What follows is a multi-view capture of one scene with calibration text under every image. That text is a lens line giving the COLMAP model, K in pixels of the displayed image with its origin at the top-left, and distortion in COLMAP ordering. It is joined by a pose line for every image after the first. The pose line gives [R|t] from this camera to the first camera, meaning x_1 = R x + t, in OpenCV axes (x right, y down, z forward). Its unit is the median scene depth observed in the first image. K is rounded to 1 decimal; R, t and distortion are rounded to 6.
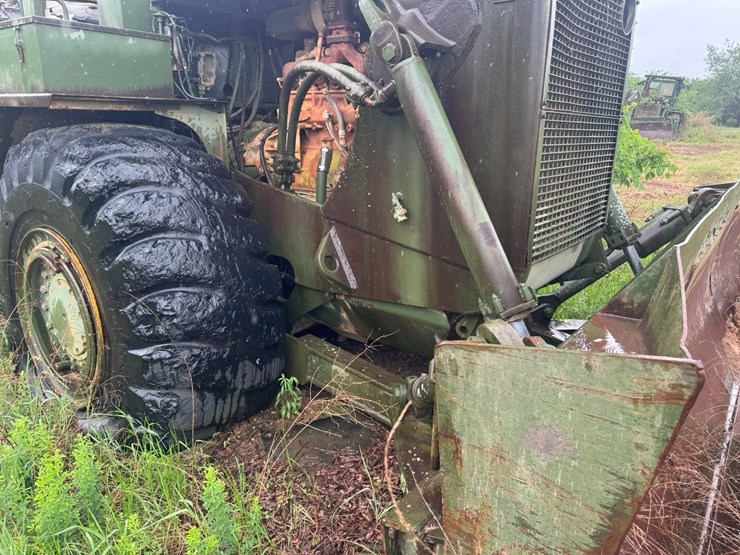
lens RADIAL K [[522.5, 0, 375.6], [0, 522.5, 278.6], [0, 0, 1]] dist [0.066867, -0.080908]
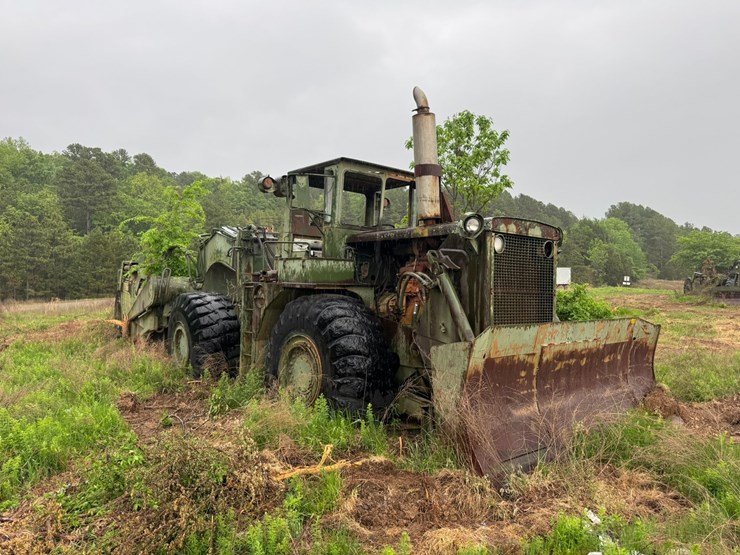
lens RADIAL K [[522.5, 0, 375.6], [0, 522.5, 278.6], [0, 0, 1]] dist [0.066867, -0.080908]
pose [[0.978165, 0.000849, -0.207829, 0.231166], [-0.063033, 0.954103, -0.292771, 0.362973], [0.198042, 0.299478, 0.933323, -1.340150]]
